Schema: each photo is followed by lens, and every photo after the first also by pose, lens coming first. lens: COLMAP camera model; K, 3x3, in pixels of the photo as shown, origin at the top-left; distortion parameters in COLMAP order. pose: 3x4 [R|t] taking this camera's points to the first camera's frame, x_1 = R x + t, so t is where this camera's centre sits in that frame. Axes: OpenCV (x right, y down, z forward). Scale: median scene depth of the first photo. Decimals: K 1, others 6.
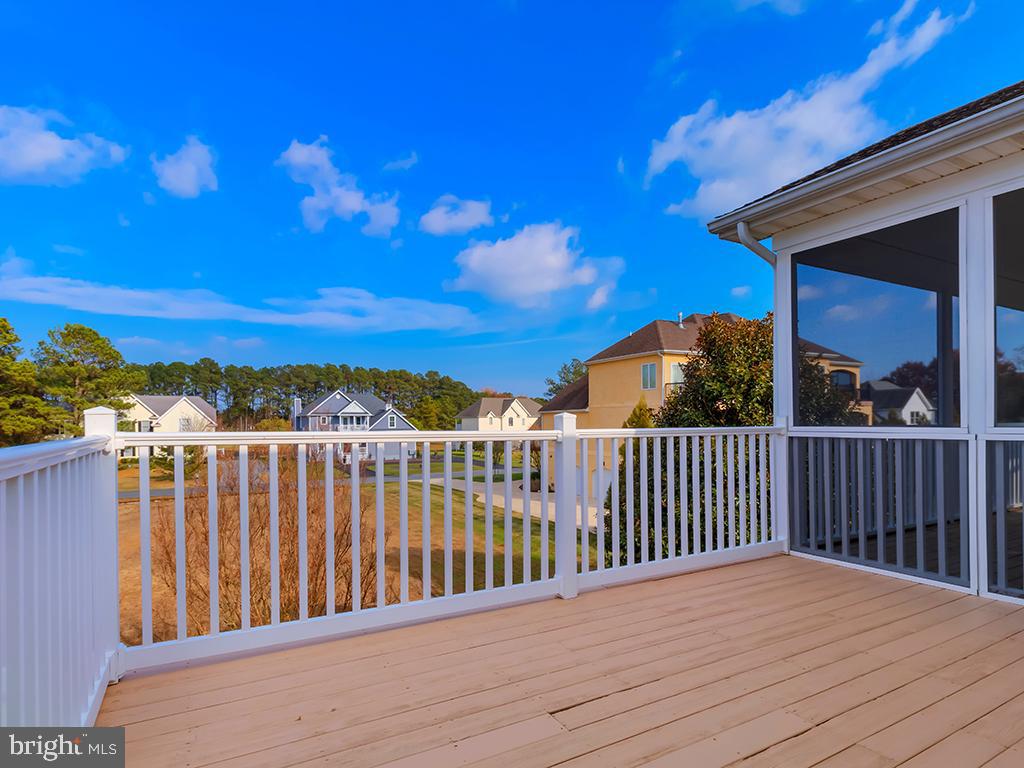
lens RADIAL K [[552.1, 0, 510.9], [0, 552.1, 419.8], [0, 0, 1]] dist [0.006420, 0.000706]
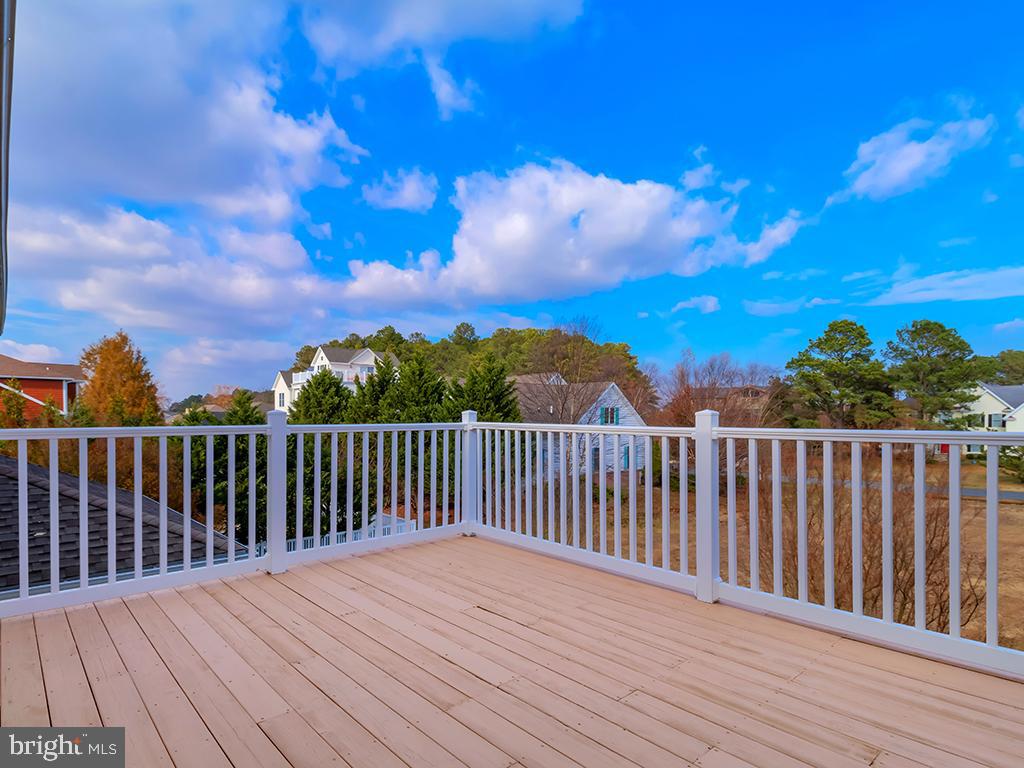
lens RADIAL K [[552.1, 0, 510.9], [0, 552.1, 419.8], [0, 0, 1]] dist [0.006420, 0.000706]
pose [[0.226093, 0.011180, -0.974042, 1.031222], [0.000925, 0.999931, 0.011692, -0.005911], [0.974105, -0.003544, 0.226067, 0.481637]]
